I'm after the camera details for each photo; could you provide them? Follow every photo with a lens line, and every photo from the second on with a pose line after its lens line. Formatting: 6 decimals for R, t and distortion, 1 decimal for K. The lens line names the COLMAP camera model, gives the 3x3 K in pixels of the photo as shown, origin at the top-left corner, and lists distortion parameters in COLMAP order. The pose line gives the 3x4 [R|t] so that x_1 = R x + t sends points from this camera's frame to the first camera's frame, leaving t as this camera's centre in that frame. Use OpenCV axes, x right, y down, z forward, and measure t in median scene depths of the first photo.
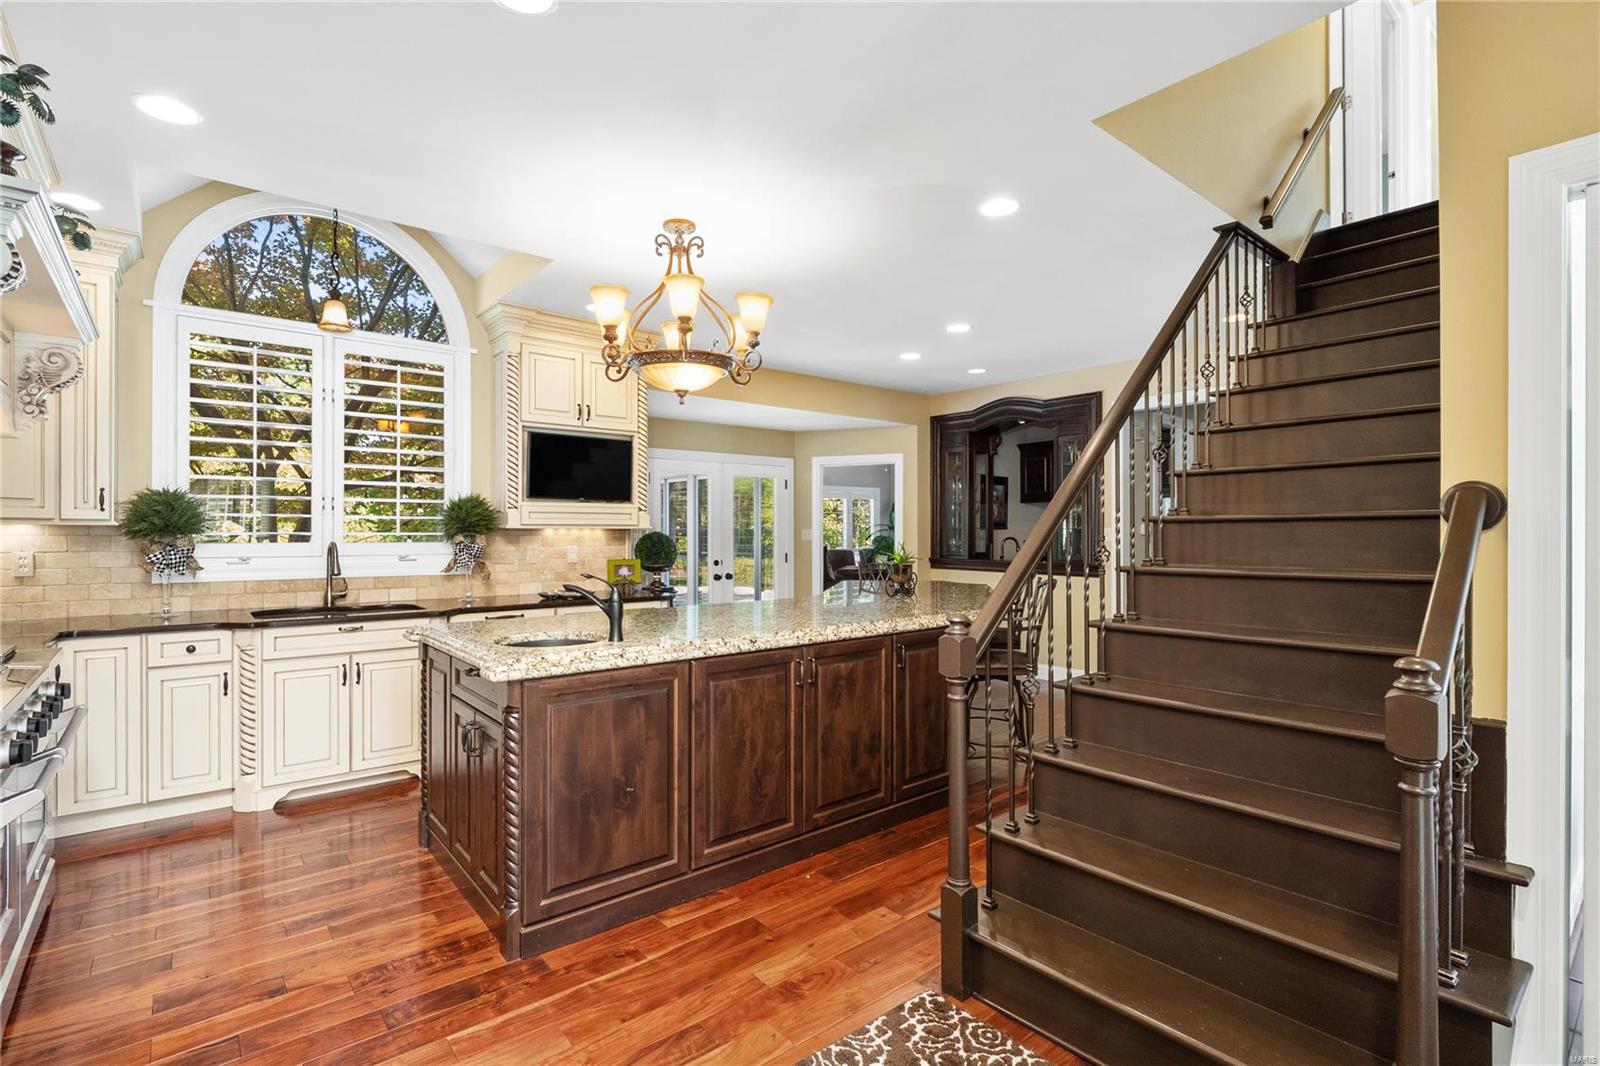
lens RADIAL K [[750.6, 0, 795.1], [0, 750.6, 529.4], [0, 0, 1]] dist [-0.001450, -0.000240]
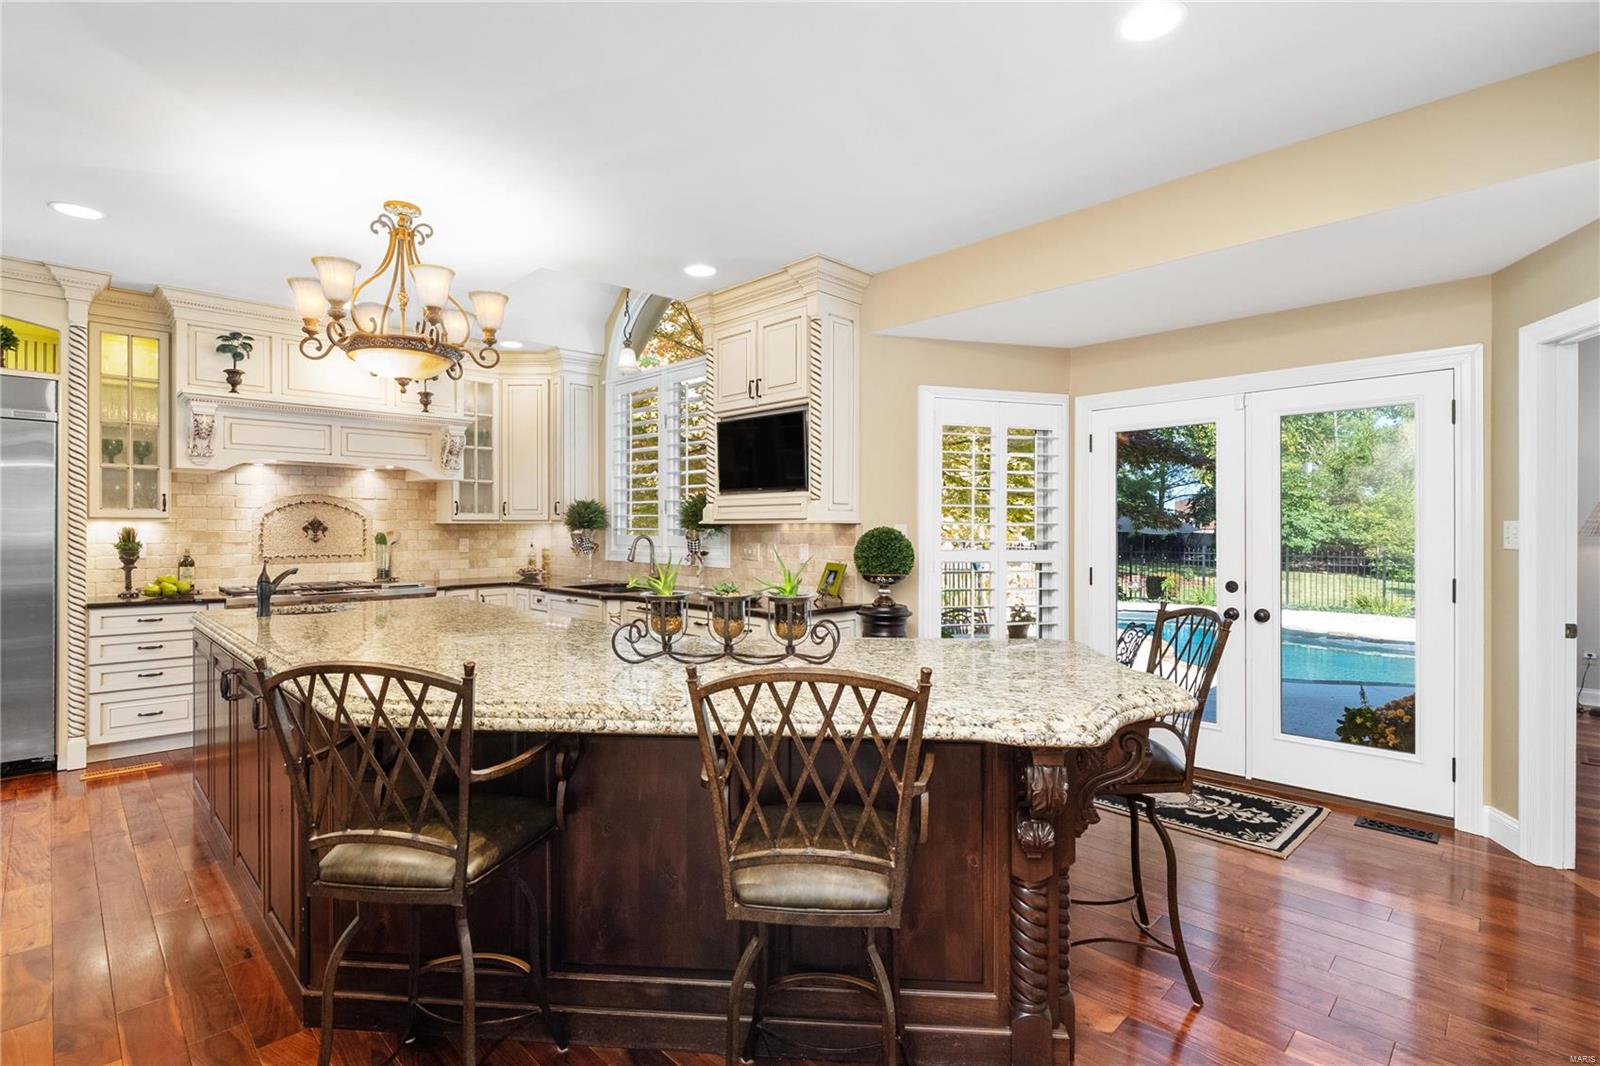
lens RADIAL K [[750.6, 0, 801.8], [0, 750.6, 524.0], [0, 0, 1]] dist [-0.001450, -0.000240]
pose [[0.084181, -0.002793, -0.996447, 0.778777], [0.003816, 0.999990, -0.002481, 0.001943], [0.996443, -0.003594, 0.084191, 1.317549]]
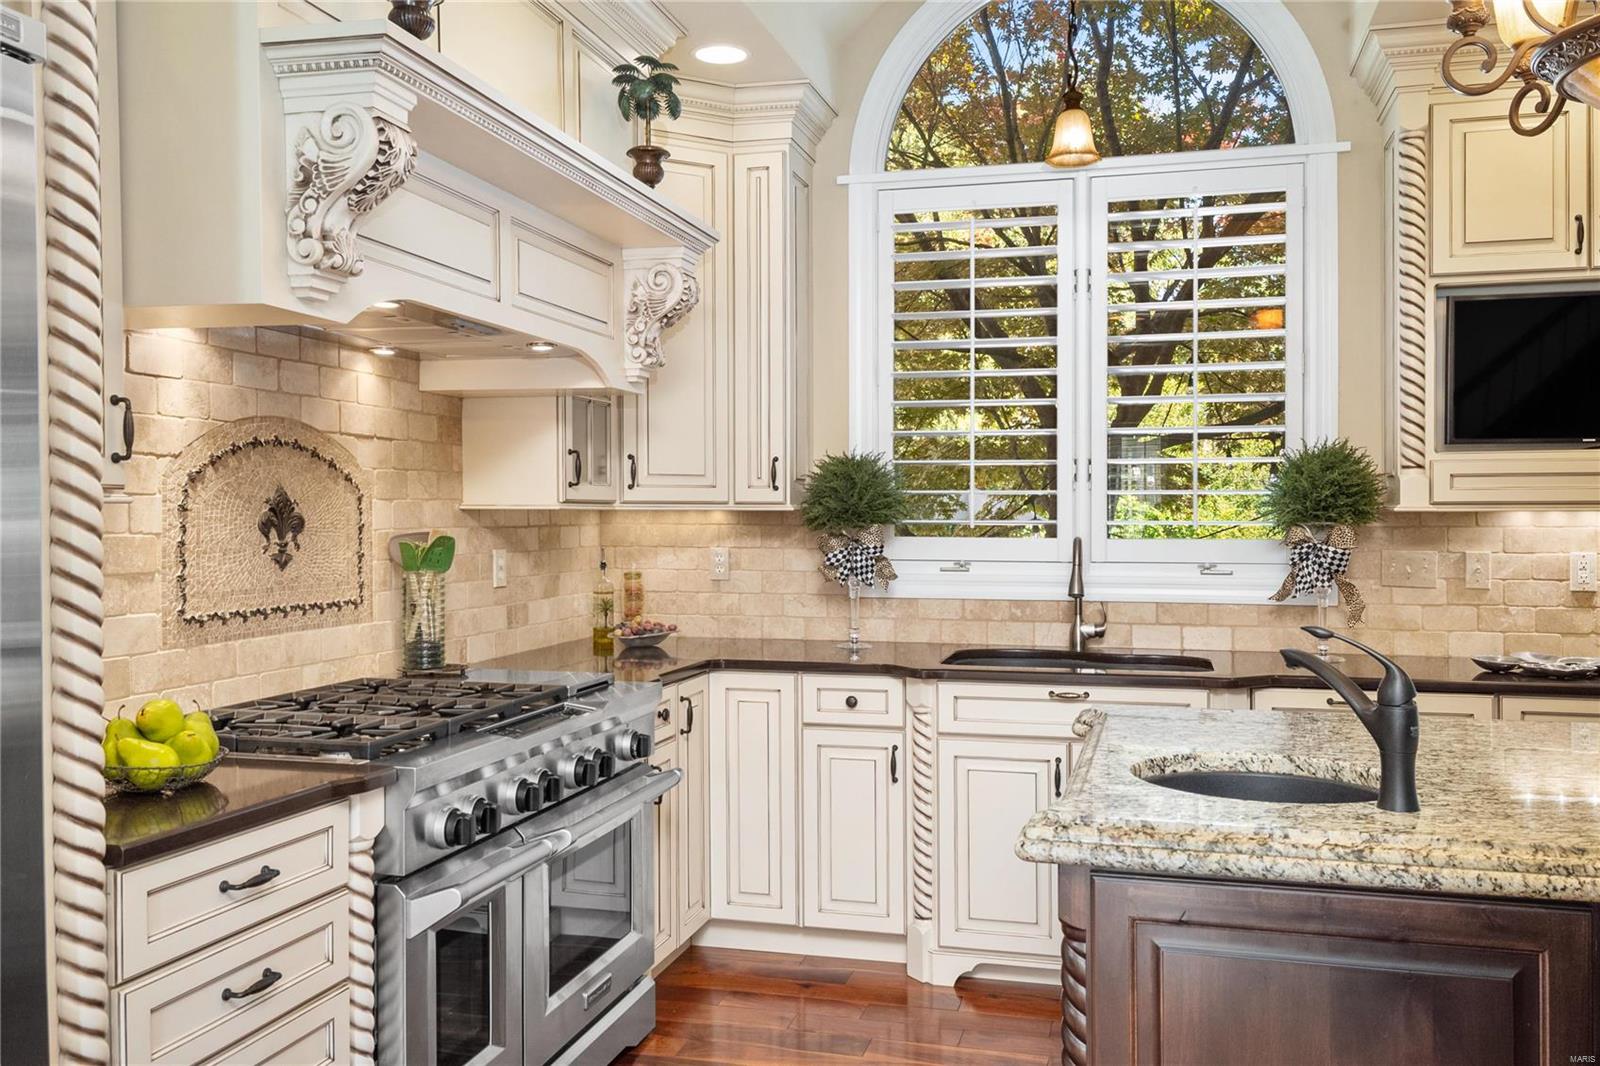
lens RADIAL K [[1365.9, 0, 775.6], [0, 1365.9, 500.7], [0, 0, 1]] dist [0.020869, -0.000345]
pose [[0.581667, -0.012245, -0.813335, 0.103109], [0.004114, 0.999918, -0.012112, 0.000747], [0.813416, 0.003699, 0.581670, 0.244485]]
